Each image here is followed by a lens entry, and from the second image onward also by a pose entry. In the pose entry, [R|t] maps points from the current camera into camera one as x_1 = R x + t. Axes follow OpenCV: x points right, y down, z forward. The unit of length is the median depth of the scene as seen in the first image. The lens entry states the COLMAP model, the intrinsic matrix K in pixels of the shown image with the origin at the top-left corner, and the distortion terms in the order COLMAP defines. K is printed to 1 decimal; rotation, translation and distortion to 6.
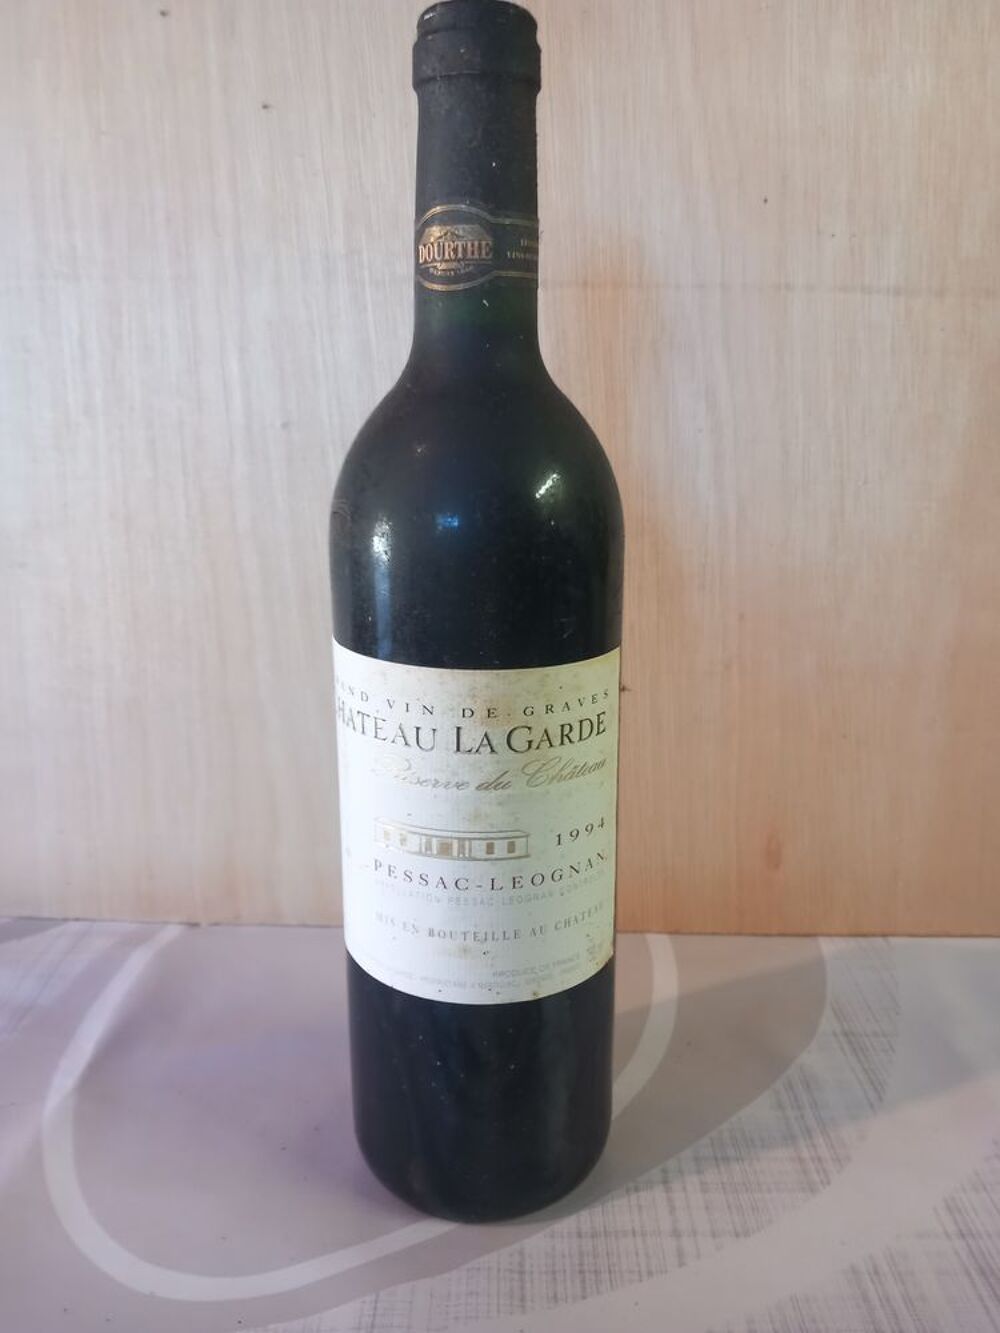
lens RADIAL K [[1075.4, 0, 500.0], [0, 1075.4, 666.5], [0, 0, 1]] dist [-0.008441, -0.000481]
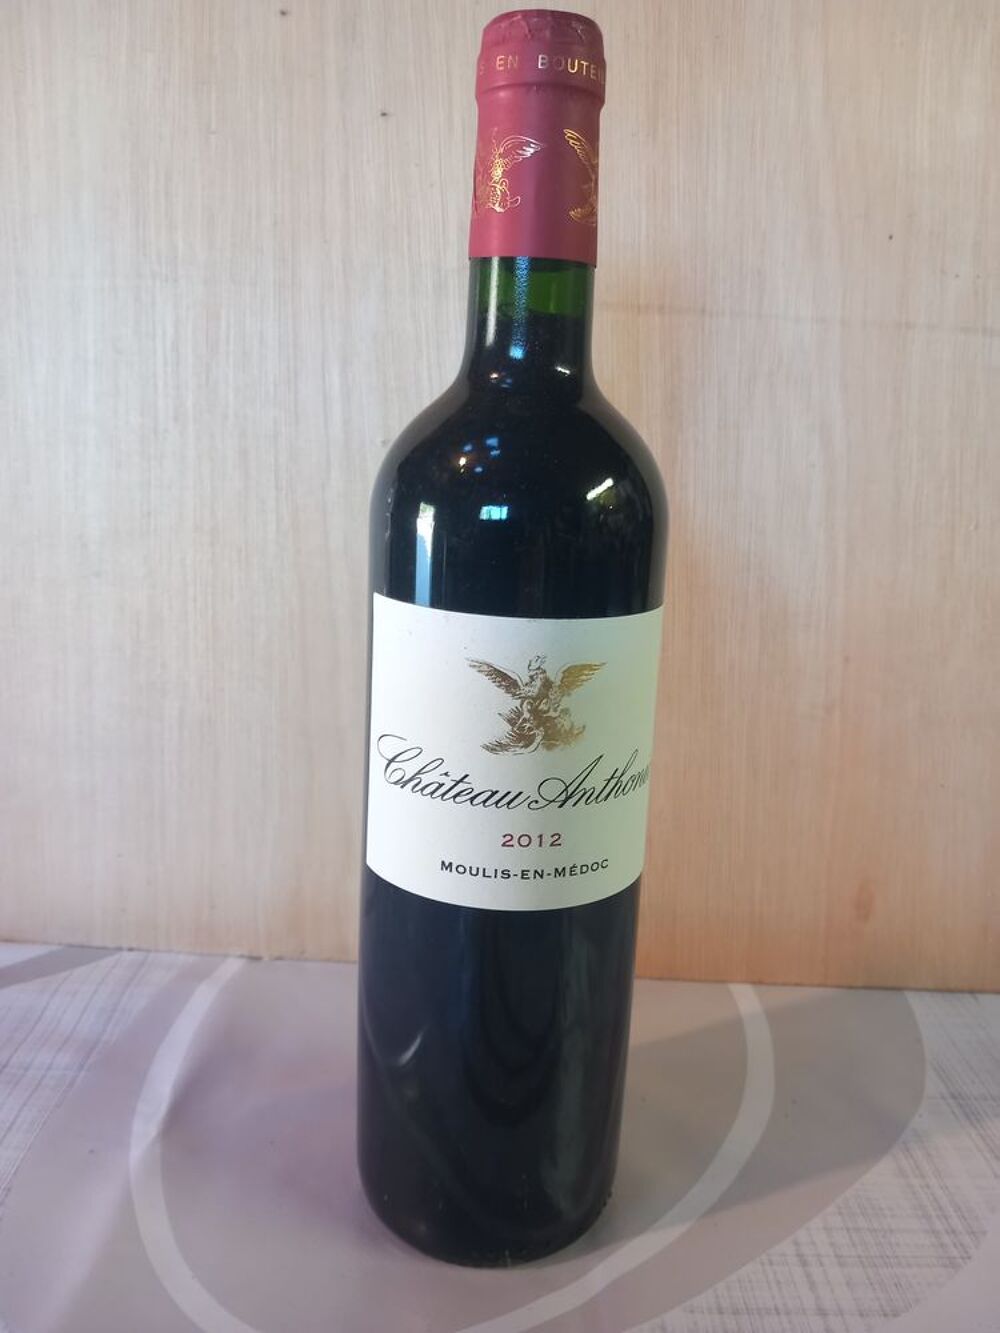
lens RADIAL K [[1083.5, 0, 504.8], [0, 1083.5, 665.2], [0, 0, 1]] dist [-0.012566, 0.001169]
pose [[0.998568, 0.040286, 0.035186, -0.124157], [-0.039447, 0.998928, -0.024229, -0.005549], [-0.036125, 0.022807, 0.999087, 0.033139]]
